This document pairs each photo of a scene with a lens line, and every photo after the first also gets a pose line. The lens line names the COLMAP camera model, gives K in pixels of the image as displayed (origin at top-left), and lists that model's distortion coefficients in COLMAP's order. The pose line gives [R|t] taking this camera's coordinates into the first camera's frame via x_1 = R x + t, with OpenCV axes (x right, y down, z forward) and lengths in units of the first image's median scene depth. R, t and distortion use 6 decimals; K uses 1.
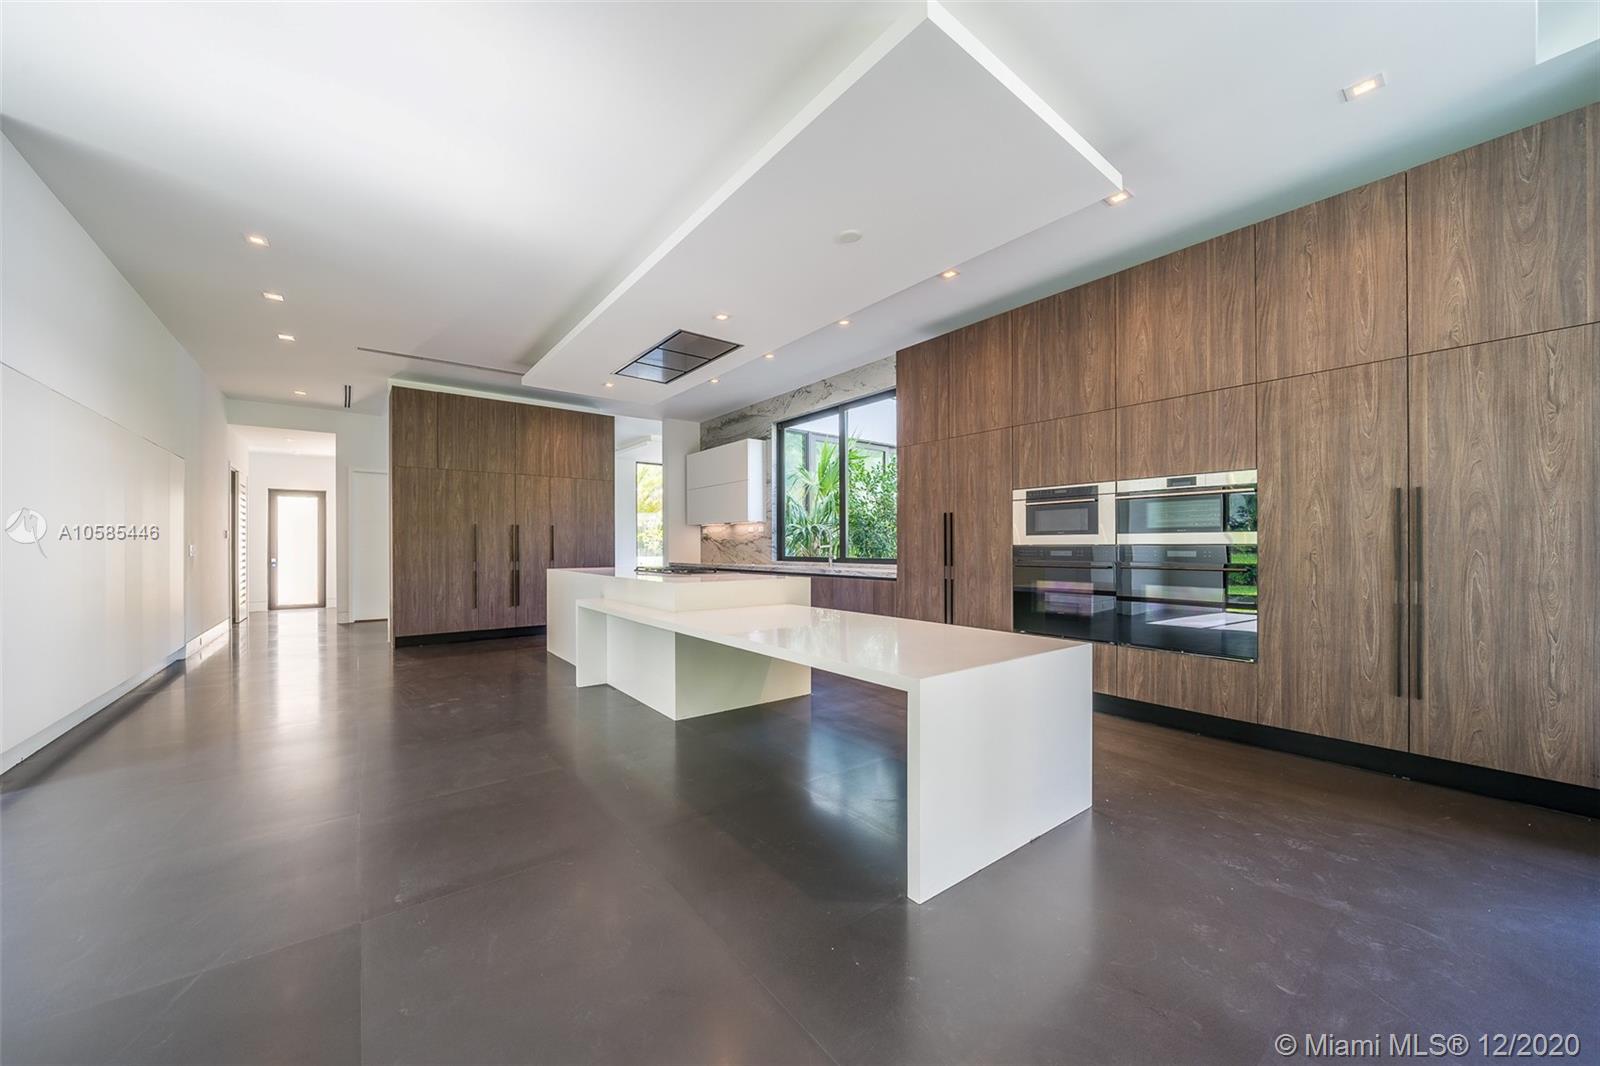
lens RADIAL K [[563.7, 0, 760.9], [0, 563.7, 548.2], [0, 0, 1]] dist [-0.003176, -0.000240]
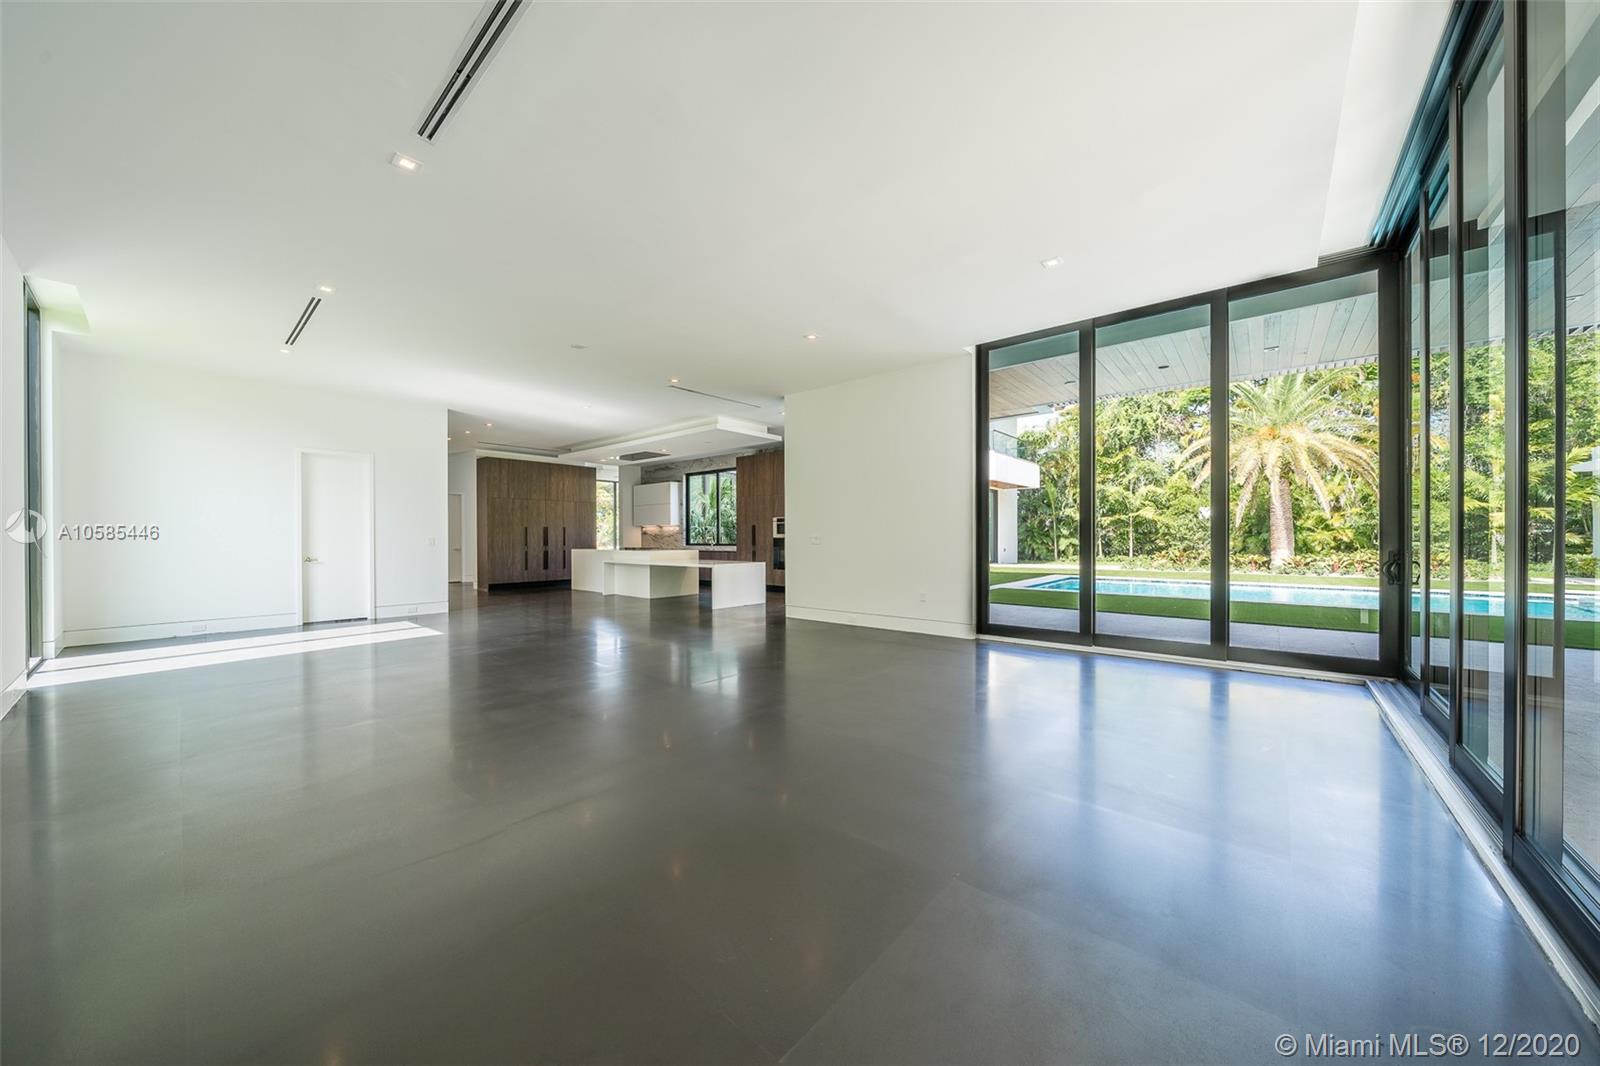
lens RADIAL K [[563.7, 0, 796.8], [0, 563.7, 539.7], [0, 0, 1]] dist [-0.003176, -0.000240]
pose [[0.976233, -0.001110, 0.216721, -0.023355], [0.001034, 0.999999, 0.000466, 0.002318], [-0.216722, -0.000231, 0.976233, -1.198855]]
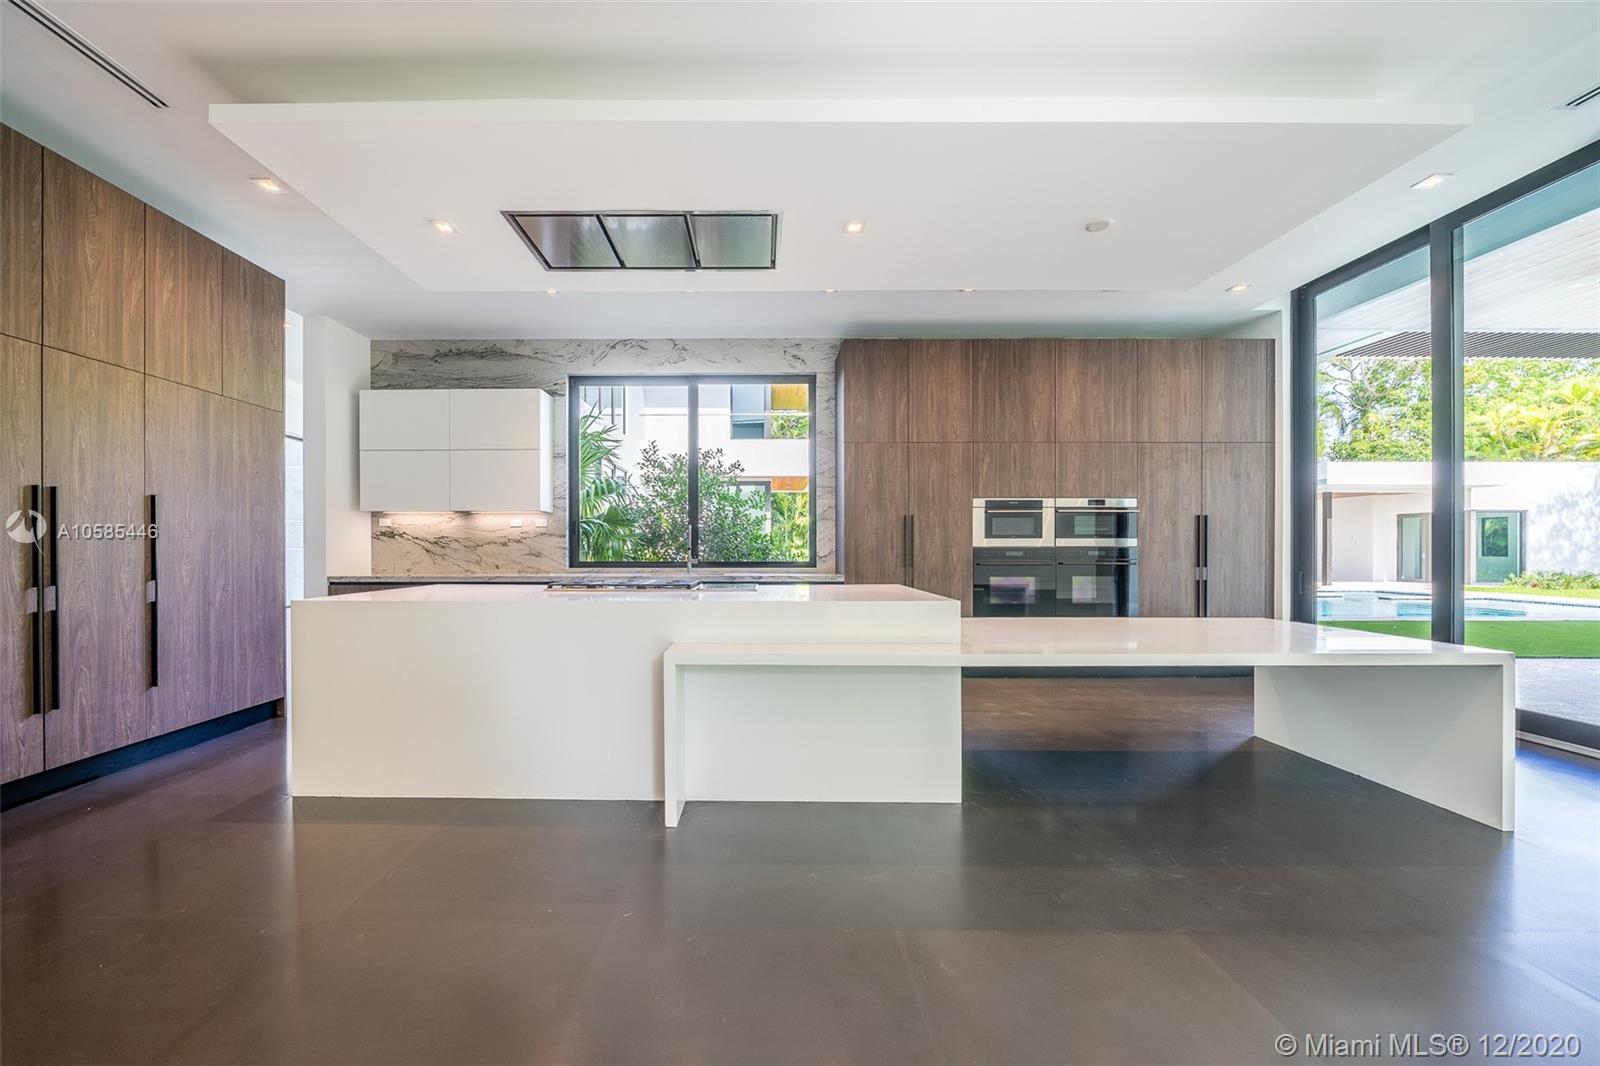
lens RADIAL K [[563.7, 0, 741.9], [0, 563.7, 551.6], [0, 0, 1]] dist [-0.003176, -0.000240]
pose [[0.598277, -0.005201, 0.801273, -0.524412], [0.001494, 0.999984, 0.005375, -0.001864], [-0.801288, -0.002018, 0.598275, 0.492029]]
